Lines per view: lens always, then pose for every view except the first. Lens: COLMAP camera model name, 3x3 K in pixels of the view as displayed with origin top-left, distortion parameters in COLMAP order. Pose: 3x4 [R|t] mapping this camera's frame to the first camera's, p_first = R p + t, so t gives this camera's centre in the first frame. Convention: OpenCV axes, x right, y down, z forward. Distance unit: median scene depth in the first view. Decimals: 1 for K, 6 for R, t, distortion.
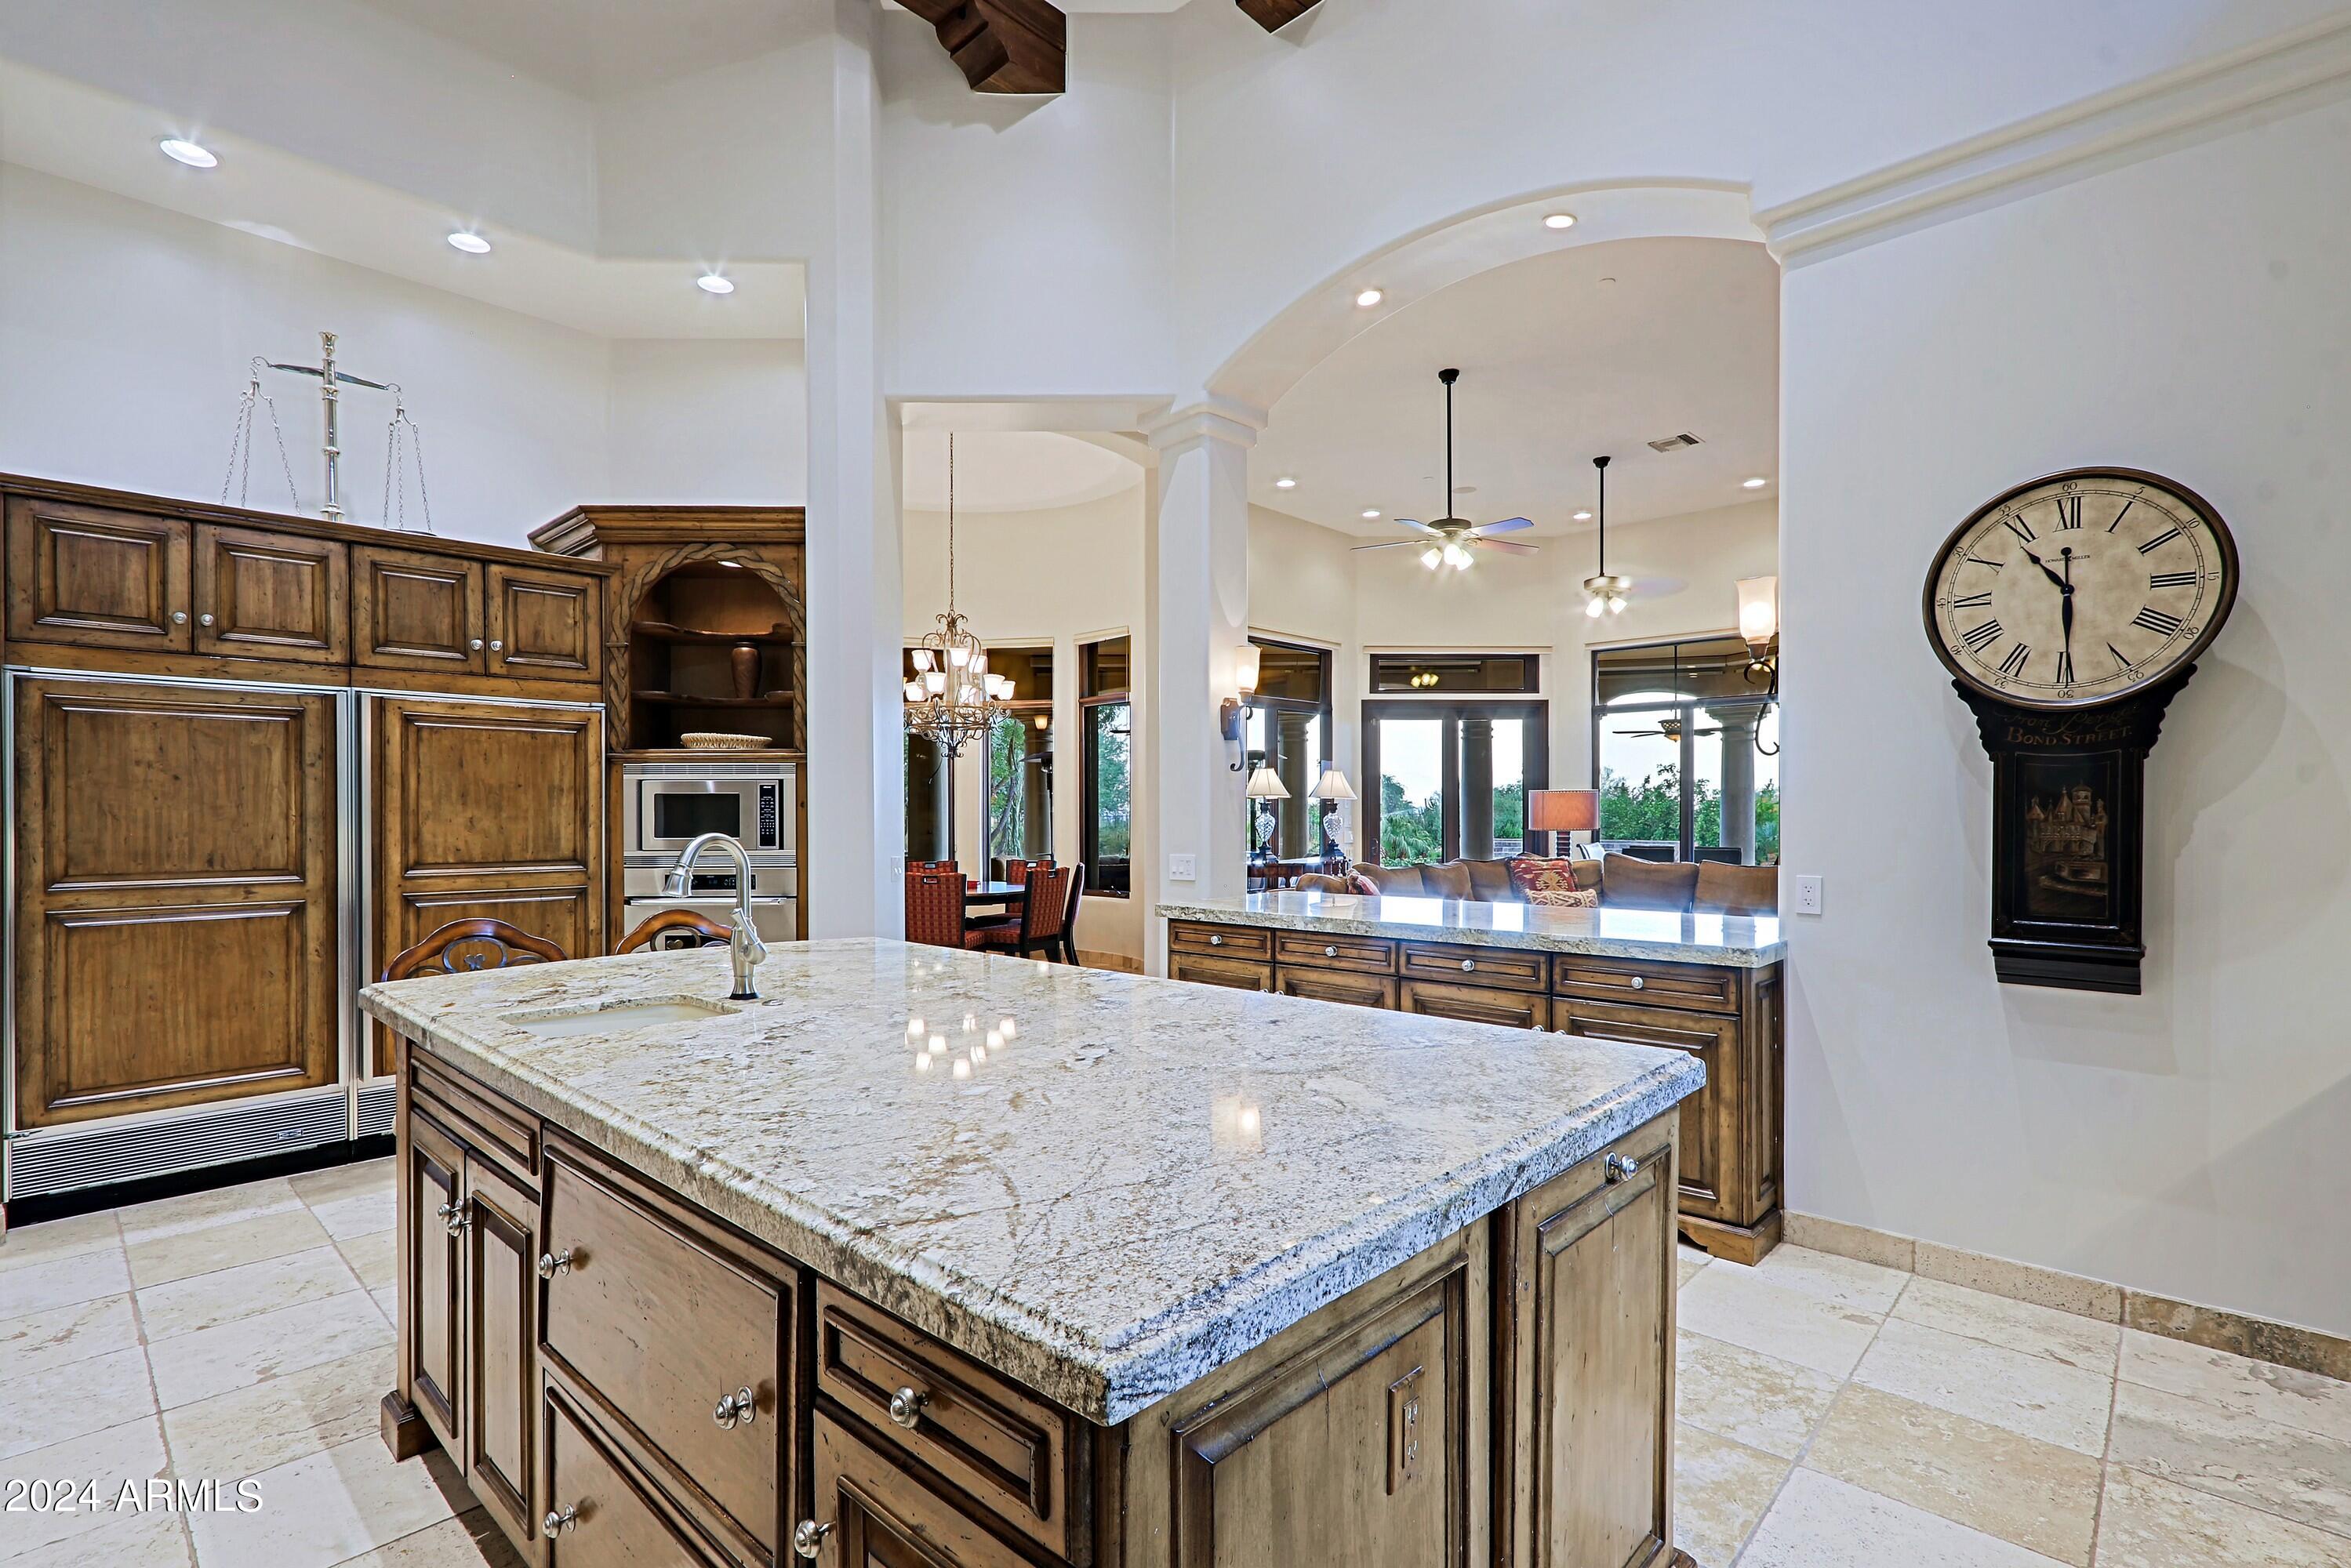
lens RADIAL K [[1088.8, 0, 1165.6], [0, 1088.8, 790.9], [0, 0, 1]] dist [-0.017603, 0.001536]
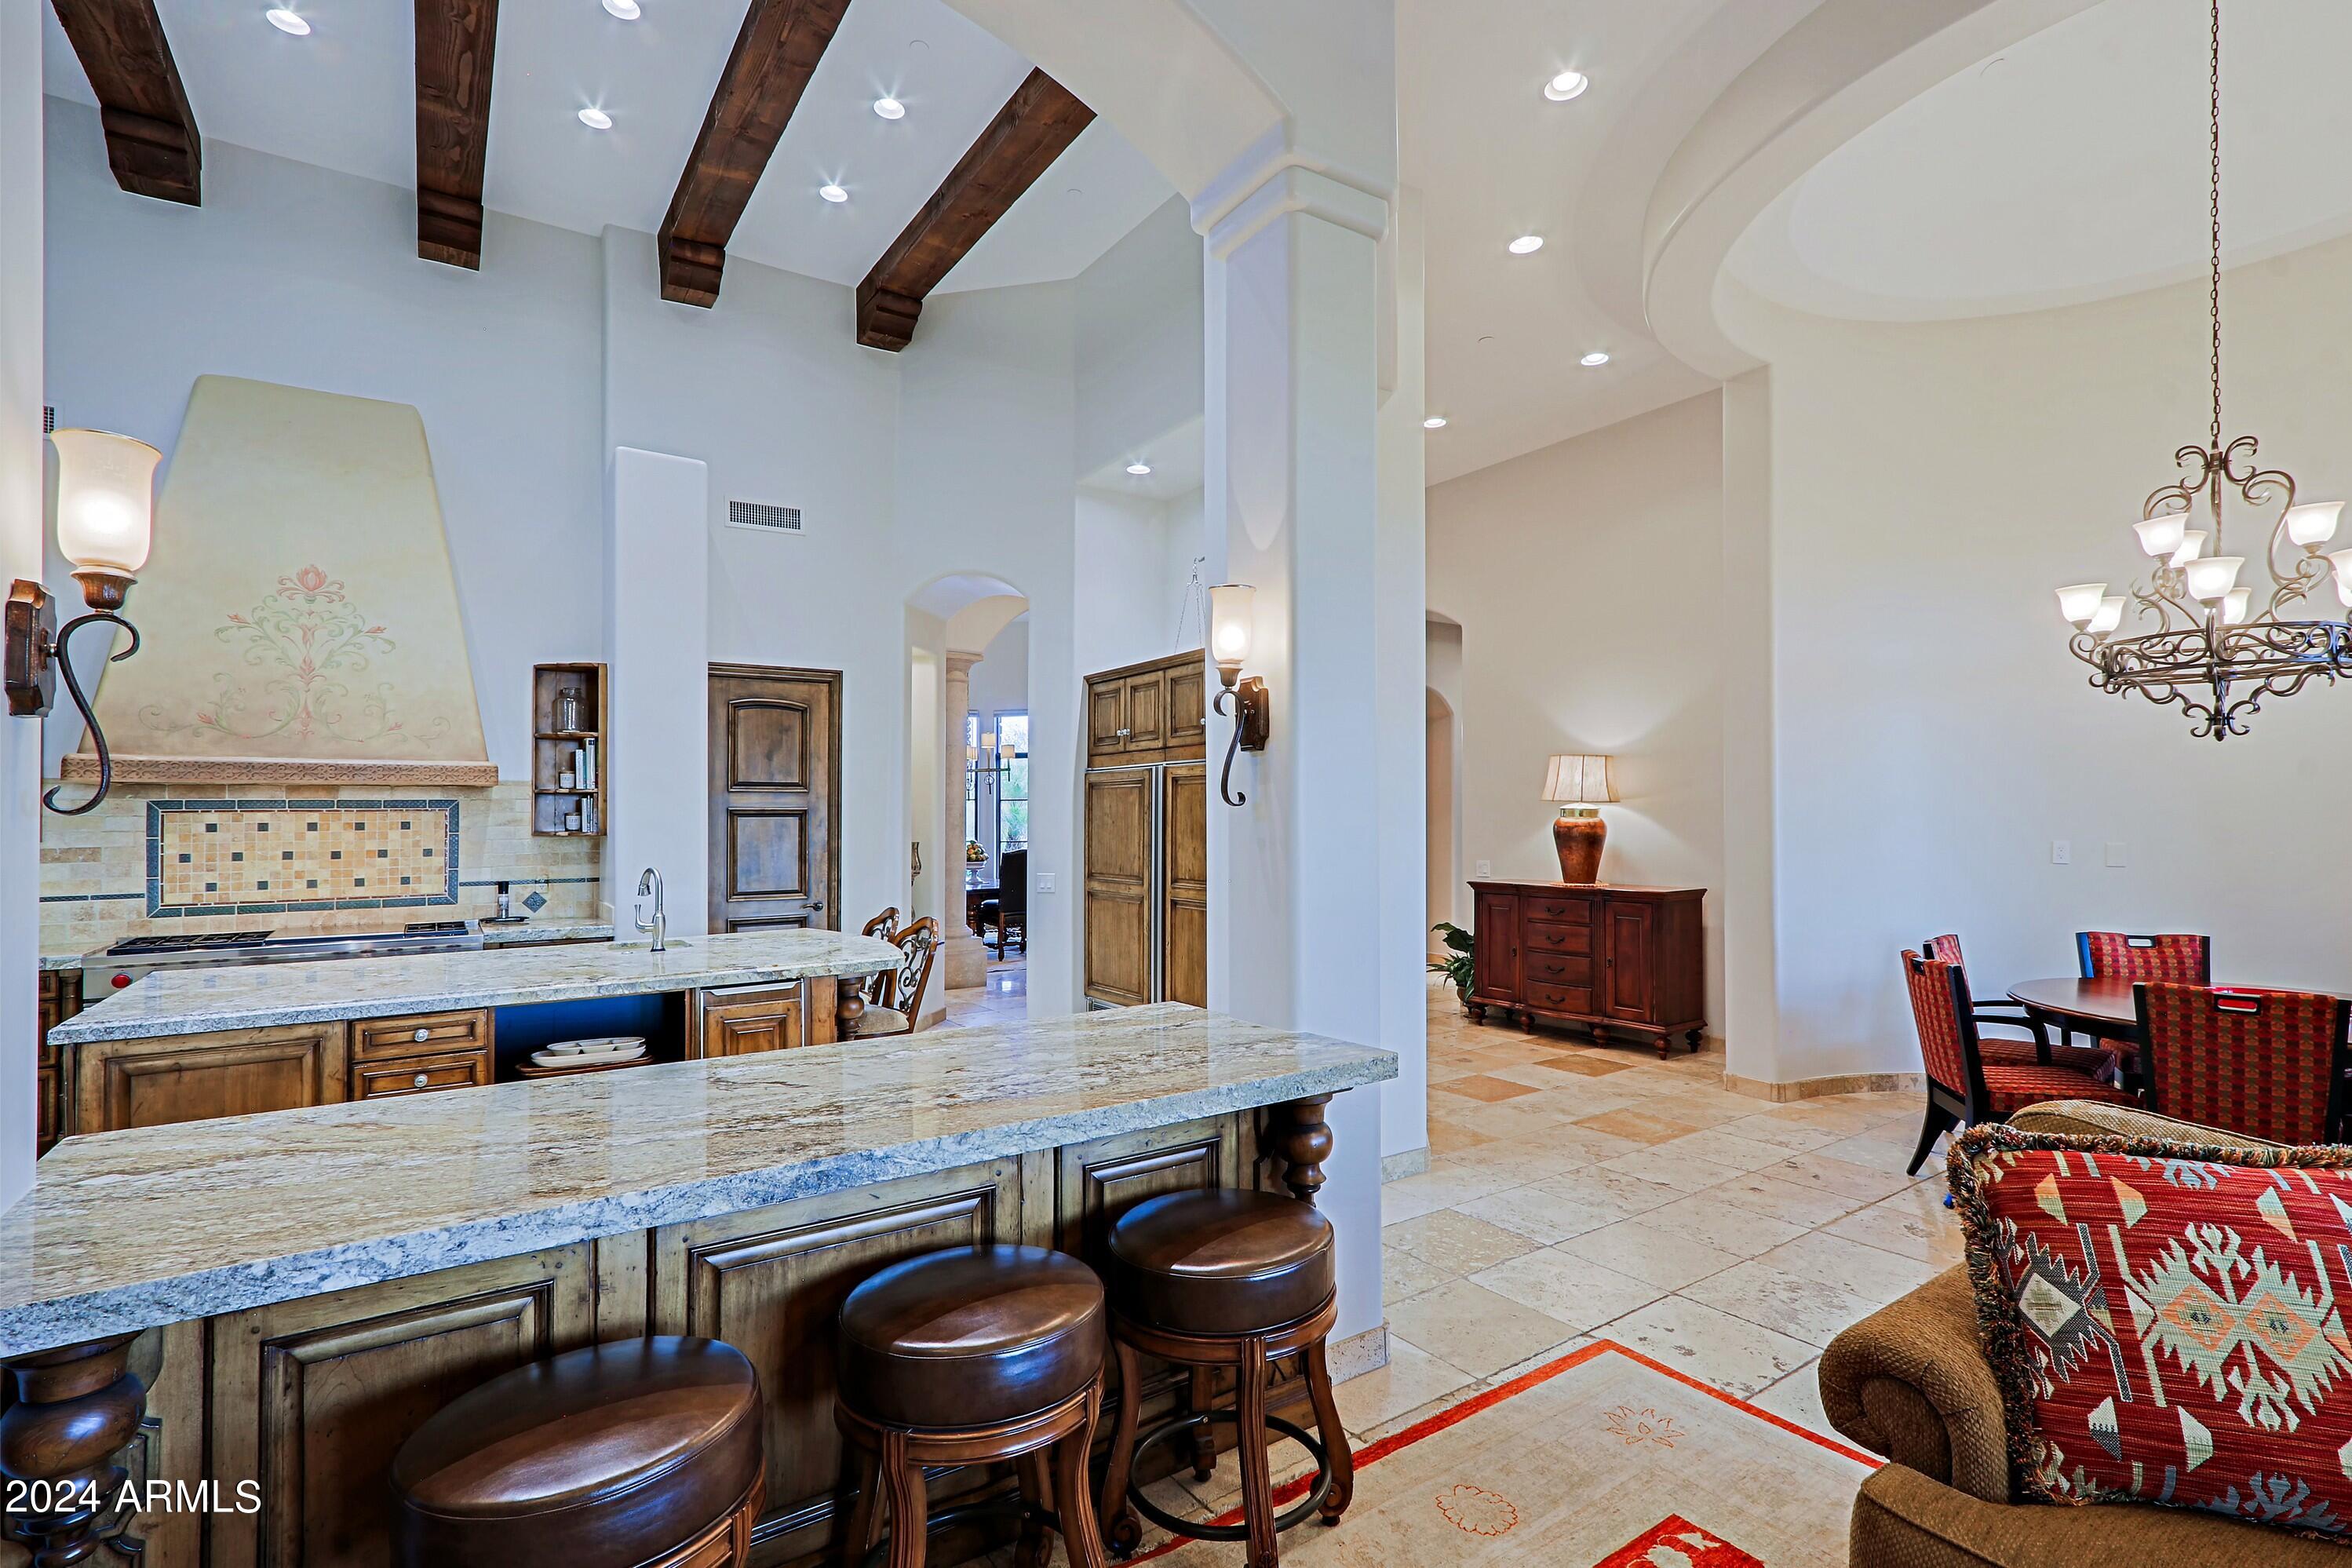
lens RADIAL K [[1091.0, 0, 1154.8], [0, 1091.0, 796.9], [0, 0, 1]] dist [-0.002190, 0.001701]
pose [[-0.214303, -0.014748, -0.976656, 0.319204], [0.026116, 0.999442, -0.020822, -0.005587], [0.976418, -0.029969, -0.213798, 0.536131]]
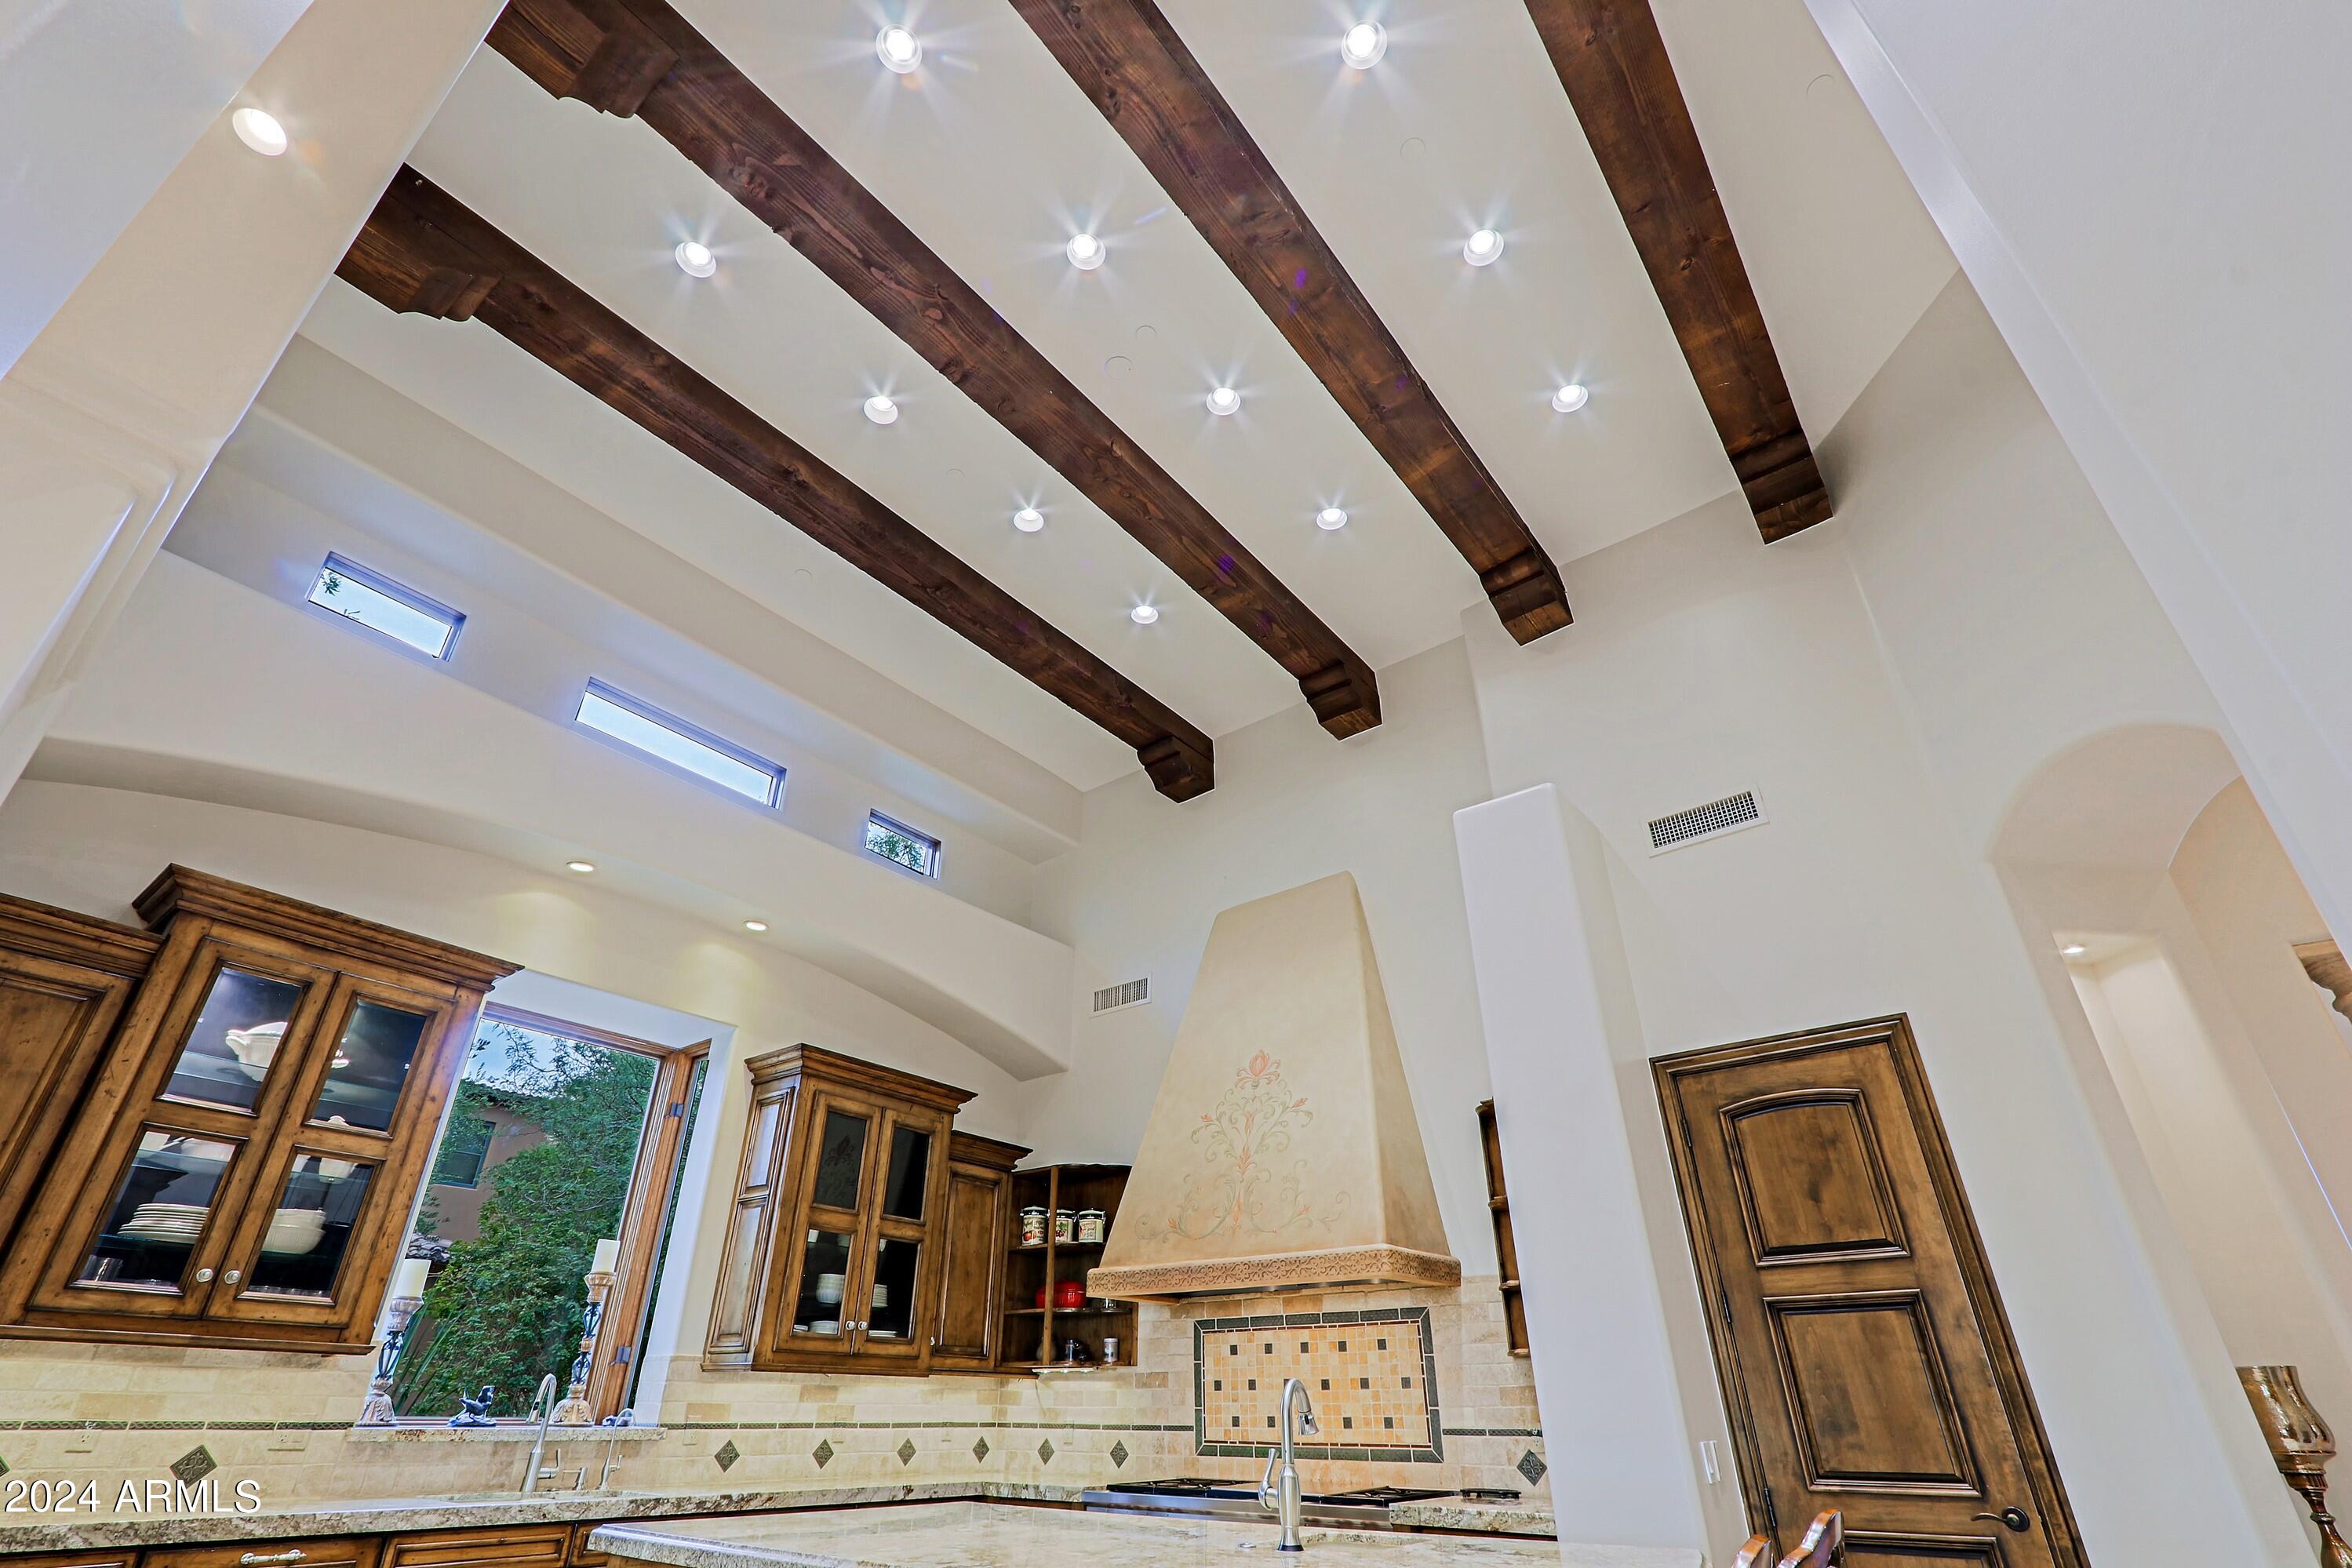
lens RADIAL K [[1070.8, 0, 1170.8], [0, 1070.8, 794.6], [0, 0, 1]] dist [-0.024165, 0.005409]
pose [[-0.994570, -0.056310, -0.087524, -0.033779], [-0.003135, 0.856811, -0.515621, 0.021748], [0.104027, -0.512547, -0.852335, 0.523124]]
